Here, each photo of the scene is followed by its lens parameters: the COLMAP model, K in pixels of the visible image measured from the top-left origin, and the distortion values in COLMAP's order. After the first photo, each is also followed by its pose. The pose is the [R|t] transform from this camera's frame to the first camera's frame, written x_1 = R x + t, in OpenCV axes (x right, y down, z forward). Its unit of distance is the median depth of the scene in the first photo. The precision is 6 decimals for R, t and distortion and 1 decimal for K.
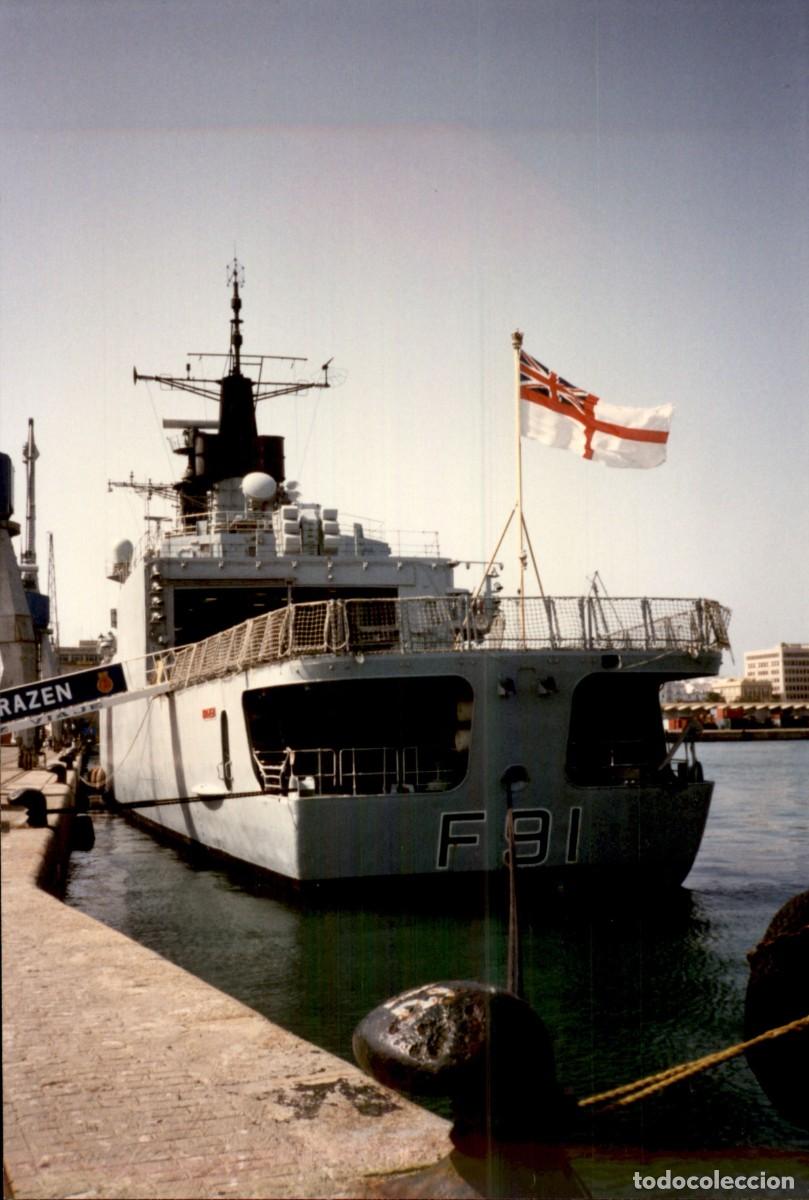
lens RADIAL K [[1223.8, 0, 400.3], [0, 1223.8, 629.0], [0, 0, 1]] dist [0.153801, -0.278941]
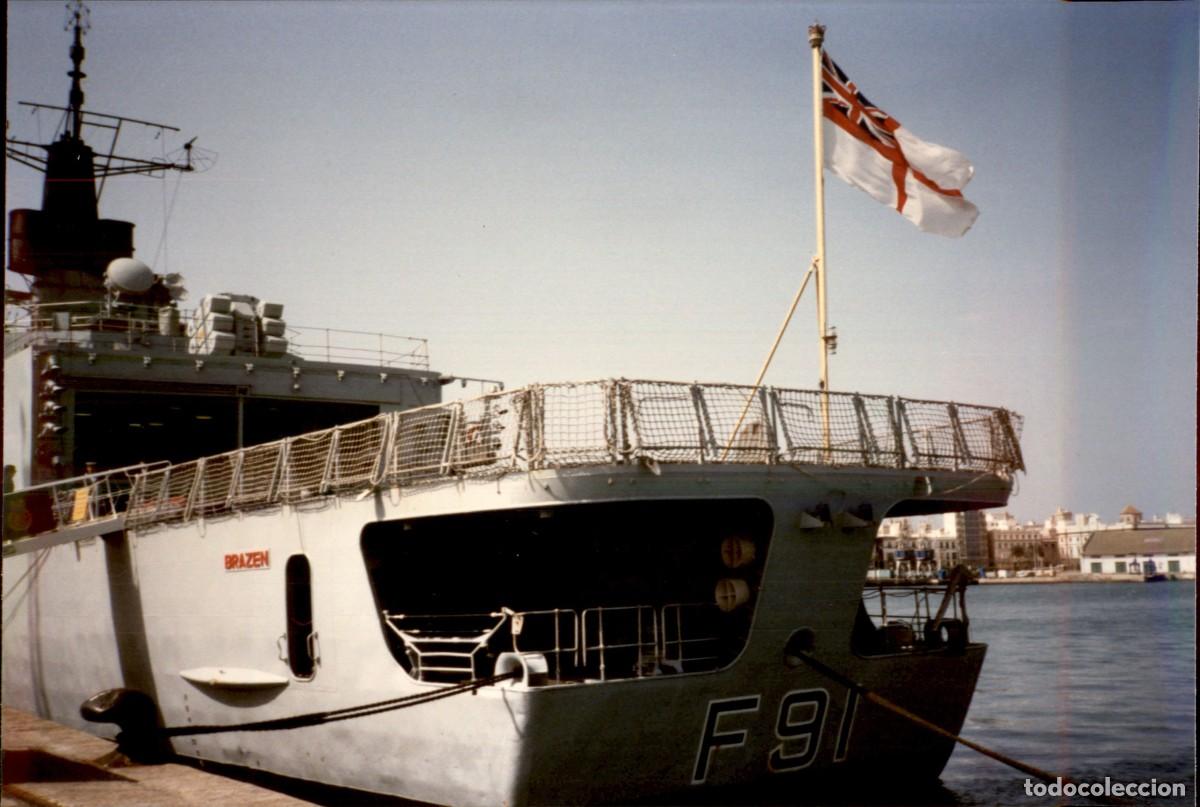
lens RADIAL K [[1223.8, 0, 606.1], [0, 1223.8, 444.2], [0, 0, 1]] dist [0.153801, -0.278941]
pose [[0.930348, 0.033254, 0.365167, -0.251109], [-0.020179, 0.999013, -0.039563, 0.031715], [-0.366123, 0.029439, 0.930101, 0.342142]]
